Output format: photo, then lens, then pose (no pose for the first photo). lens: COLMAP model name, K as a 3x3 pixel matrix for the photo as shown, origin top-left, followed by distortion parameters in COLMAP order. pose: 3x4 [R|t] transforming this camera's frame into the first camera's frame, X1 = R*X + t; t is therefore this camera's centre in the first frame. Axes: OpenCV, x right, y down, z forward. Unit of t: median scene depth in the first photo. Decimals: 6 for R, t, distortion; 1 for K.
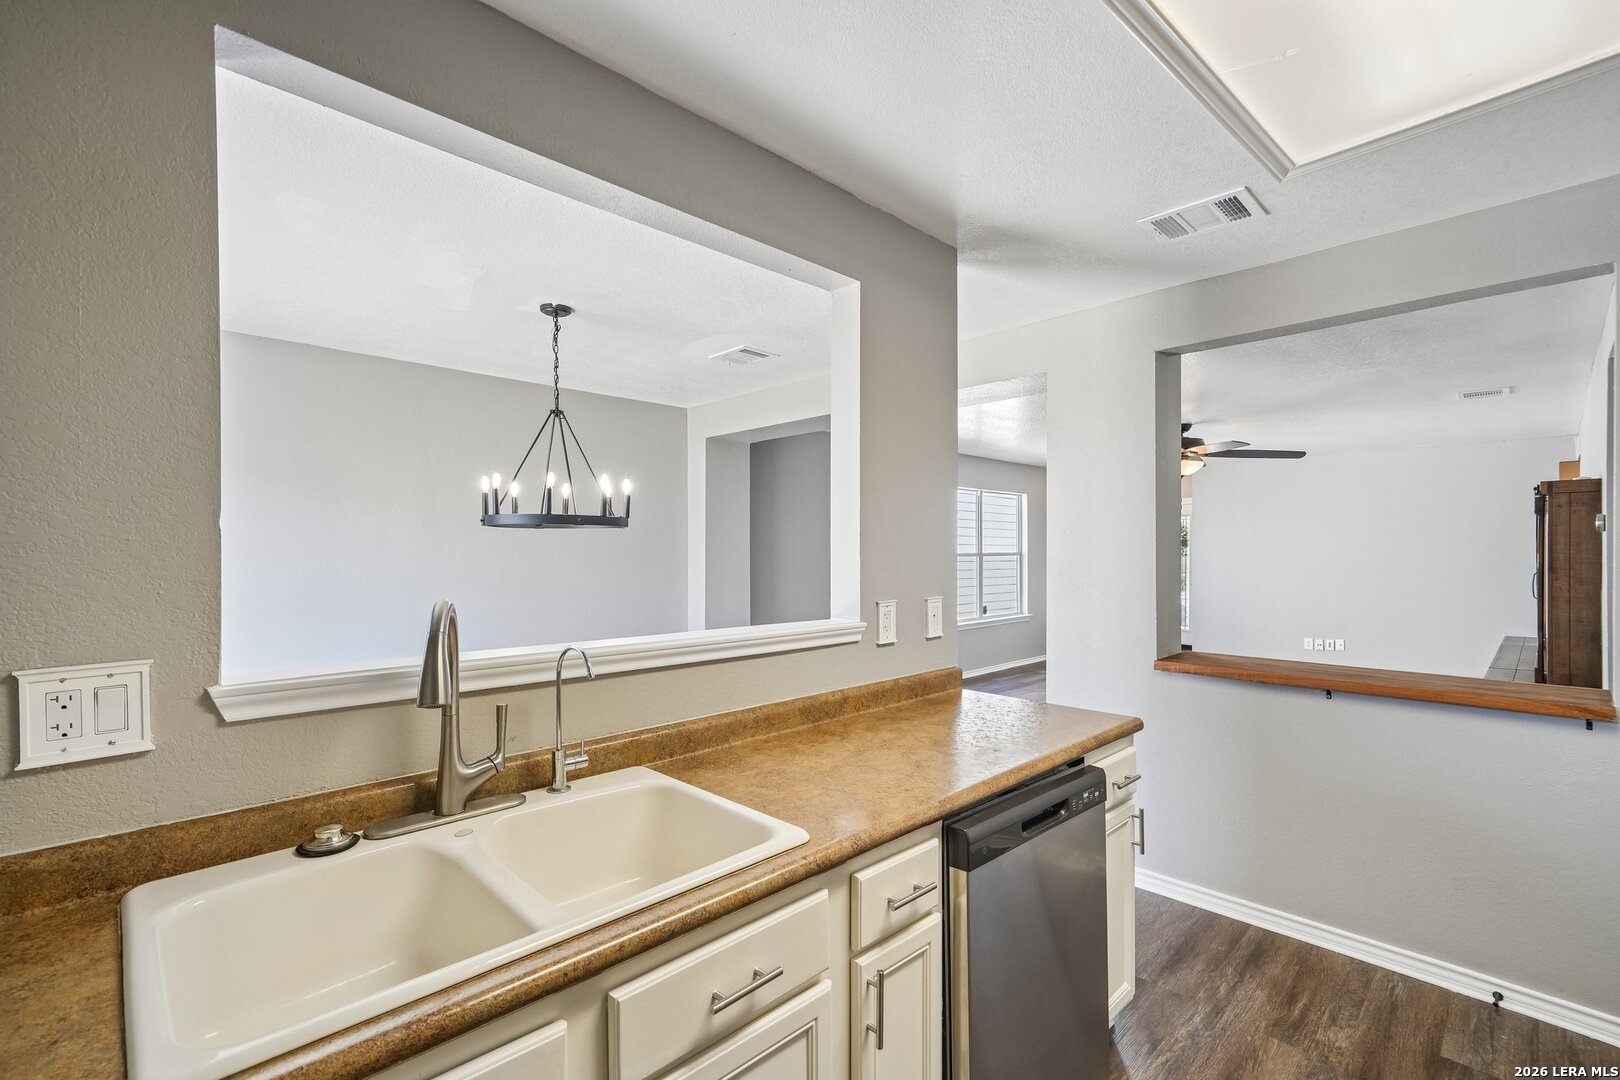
lens RADIAL K [[707.8, 0, 803.9], [0, 707.8, 559.6], [0, 0, 1]] dist [0.006352, 0.003518]
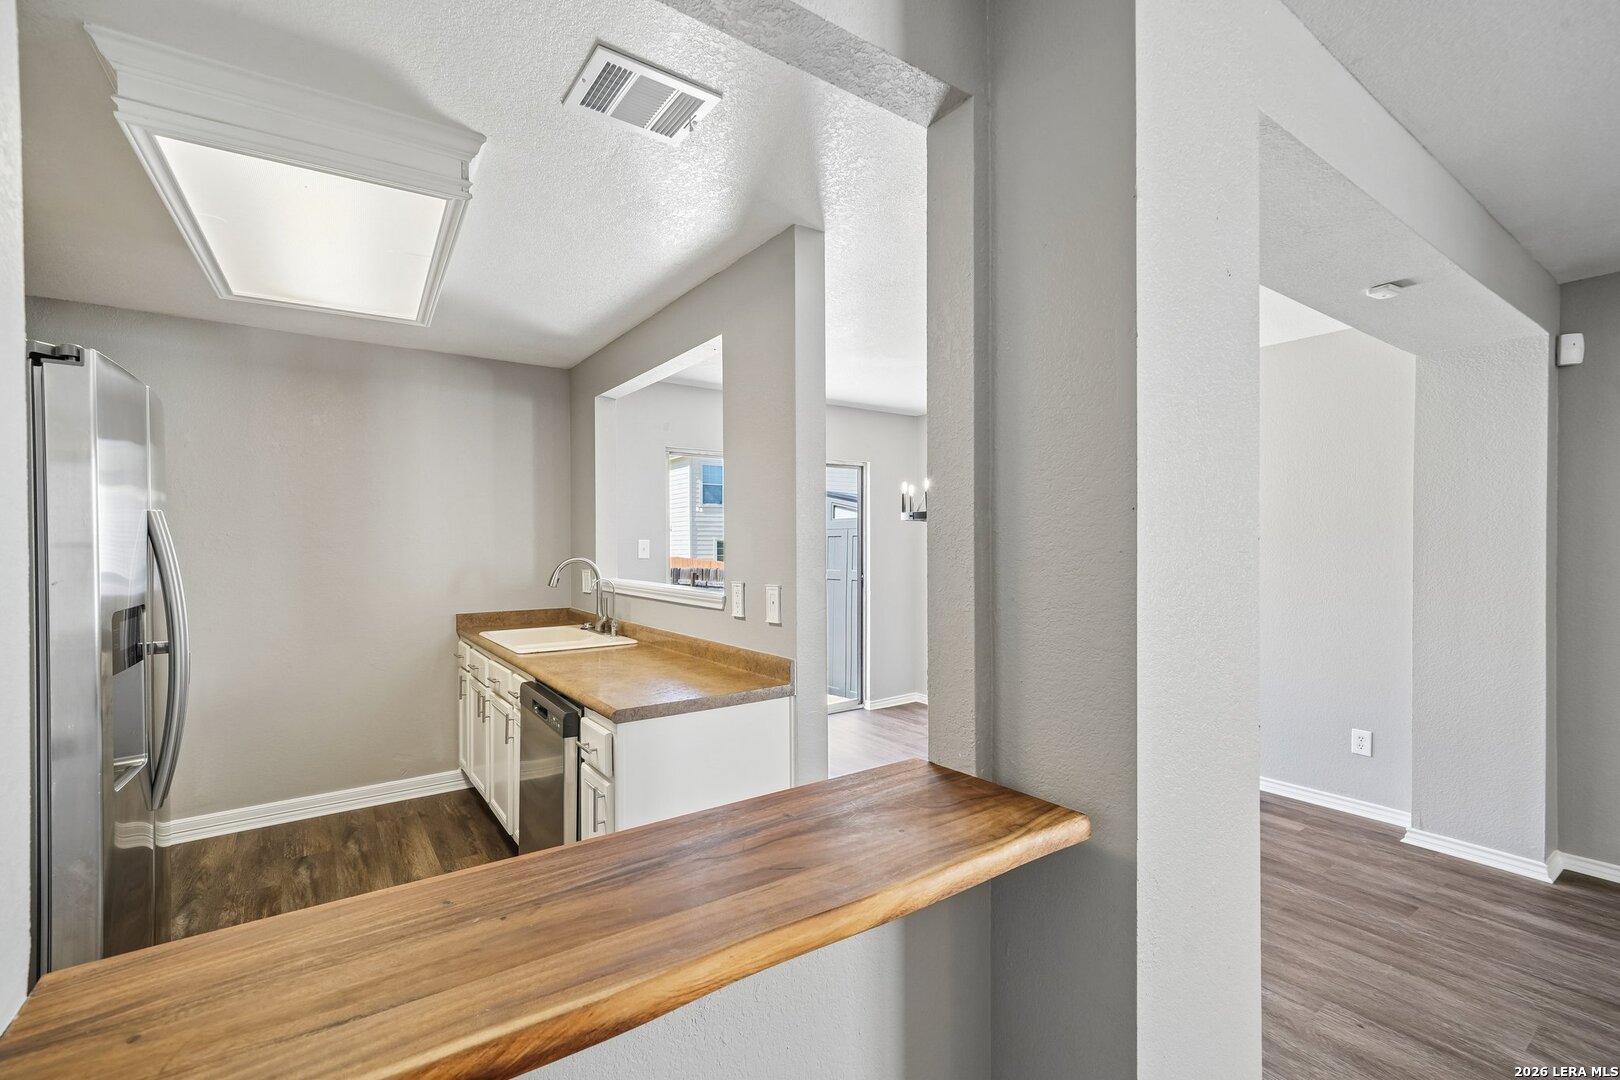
lens RADIAL K [[707.8, 0, 825.3], [0, 707.8, 543.6], [0, 0, 1]] dist [0.006352, 0.003518]
pose [[-0.127358, 0.004142, -0.991848, 0.433533], [-0.003279, 0.999984, 0.004597, -0.004227], [0.991851, 0.003838, -0.127343, 0.436357]]
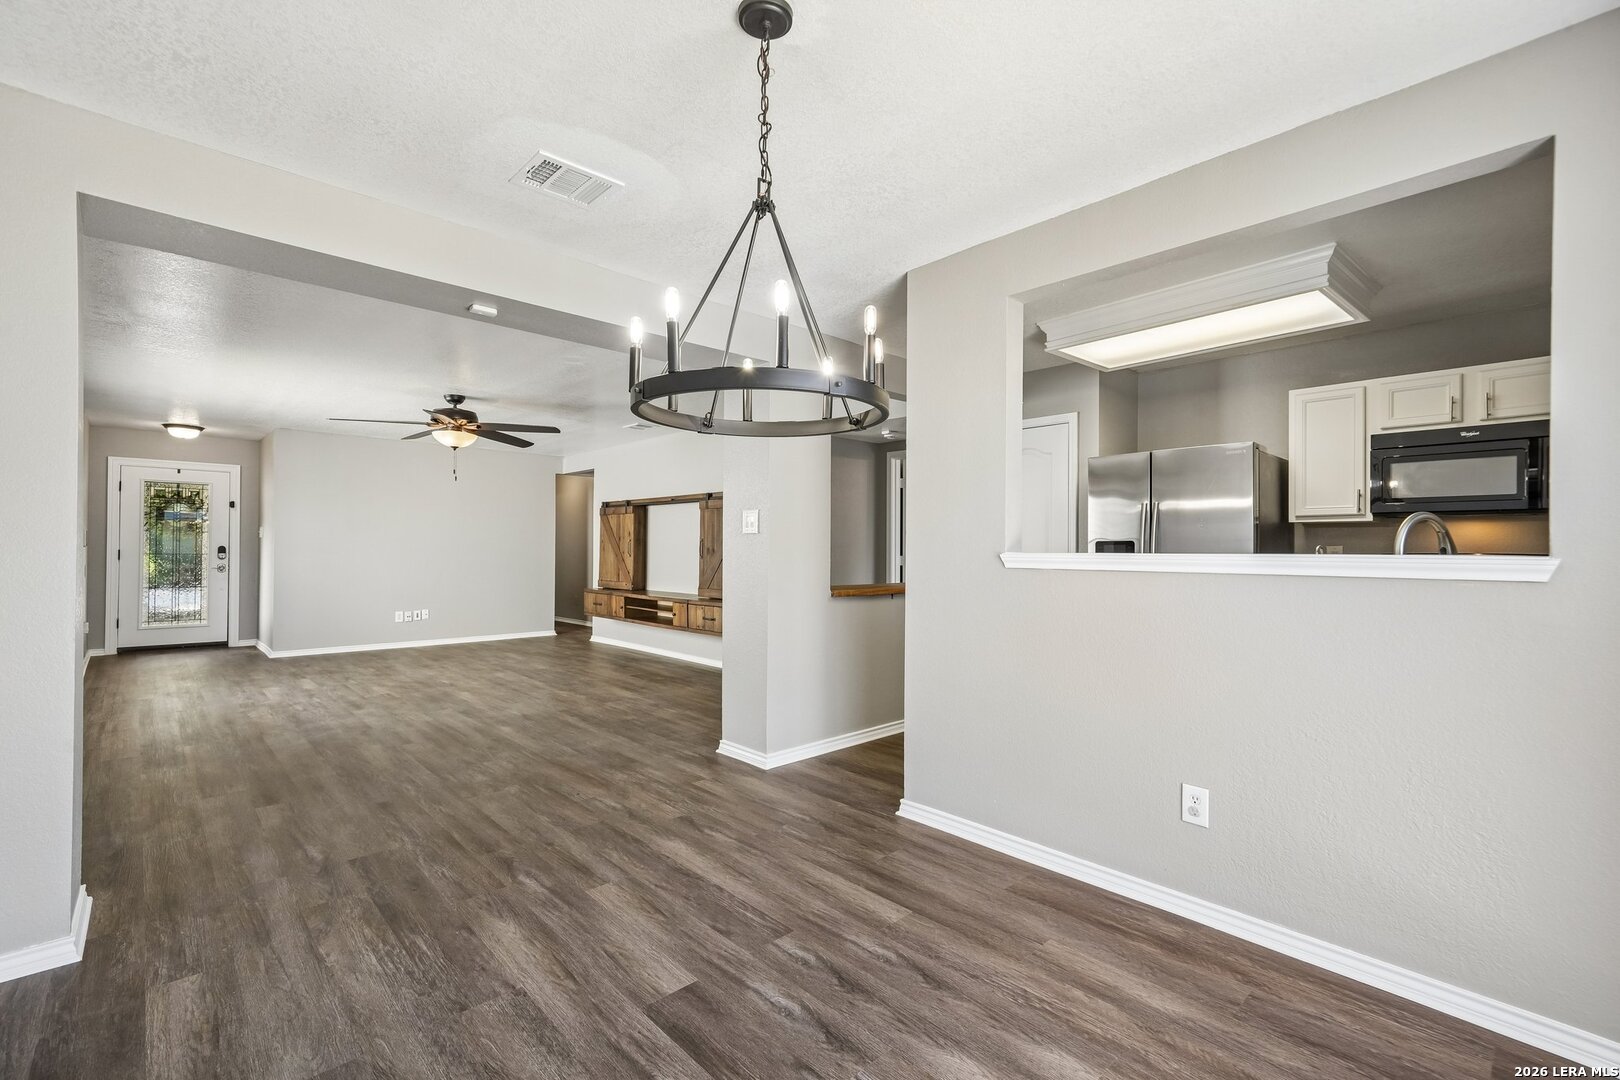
lens RADIAL K [[707.8, 0, 809.5], [0, 707.8, 552.9], [0, 0, 1]] dist [0.006352, 0.003518]
pose [[0.015362, -0.003125, 0.999877, -0.417004], [0.003766, 0.999988, 0.003067, 0.026258], [-0.999875, 0.003718, 0.015374, 0.447774]]
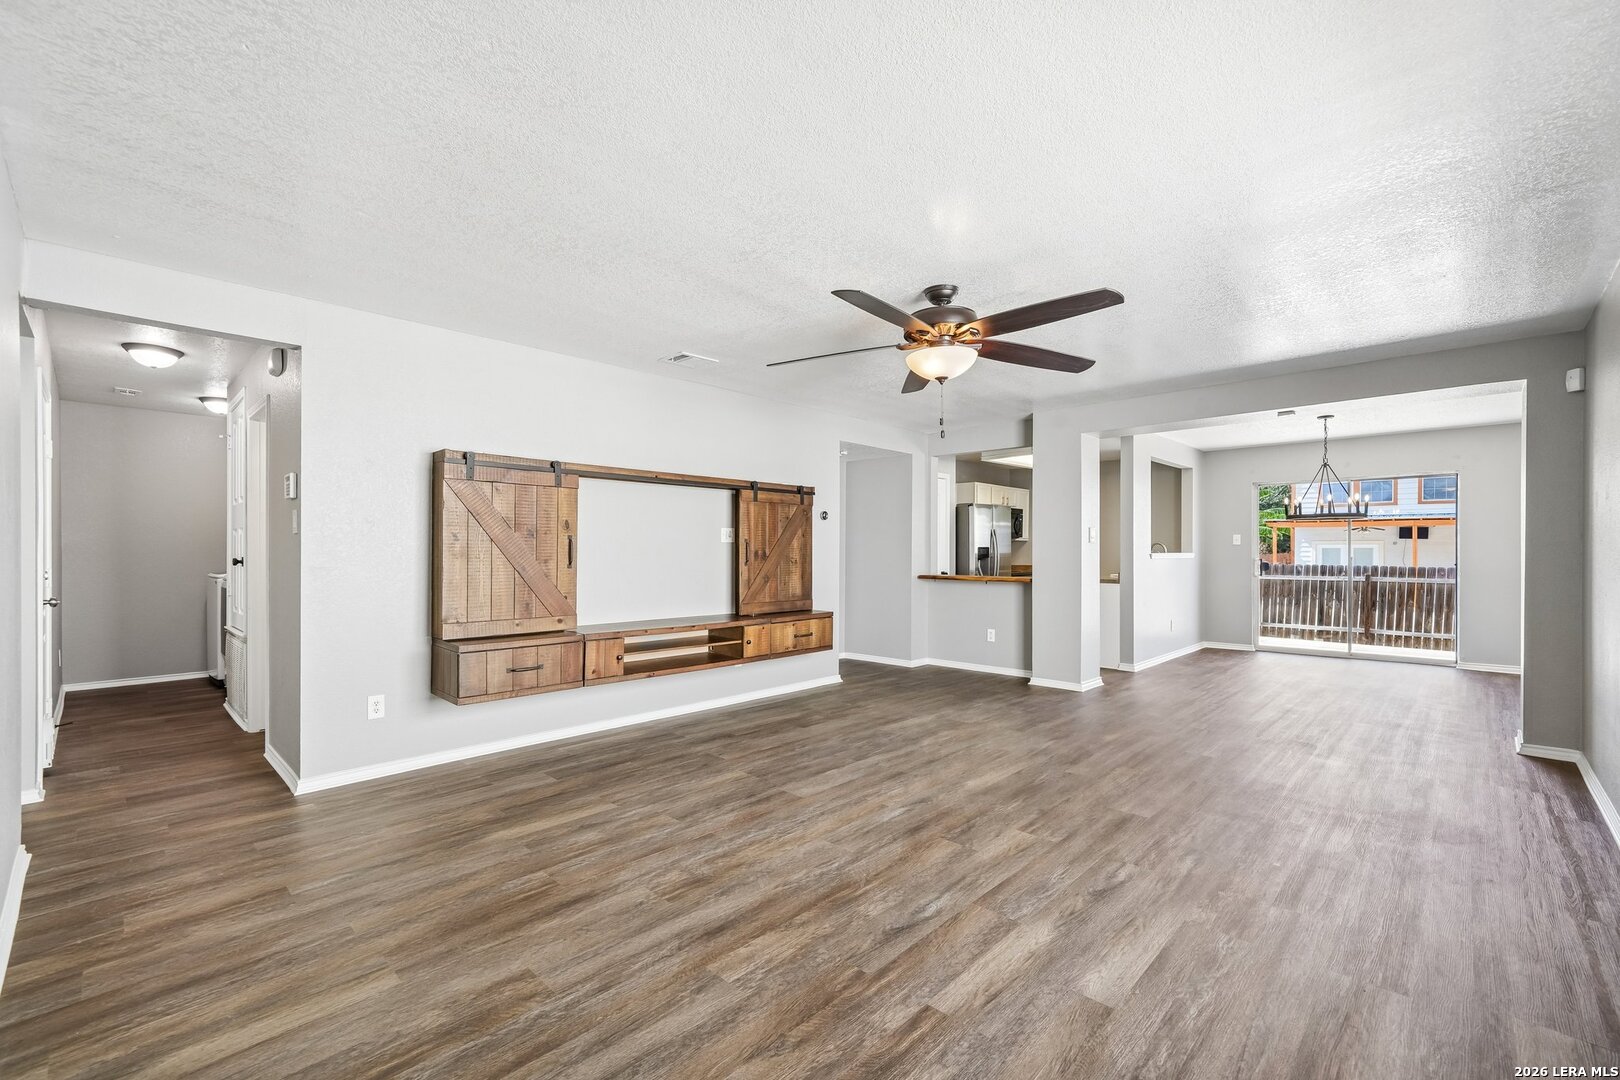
lens RADIAL K [[707.8, 0, 795.3], [0, 707.8, 543.1], [0, 0, 1]] dist [0.006352, 0.003518]
pose [[-0.999321, -0.000532, -0.036841, 0.615230], [-0.000471, 0.999999, -0.001657, 0.014744], [0.036842, -0.001639, -0.999320, 1.439254]]
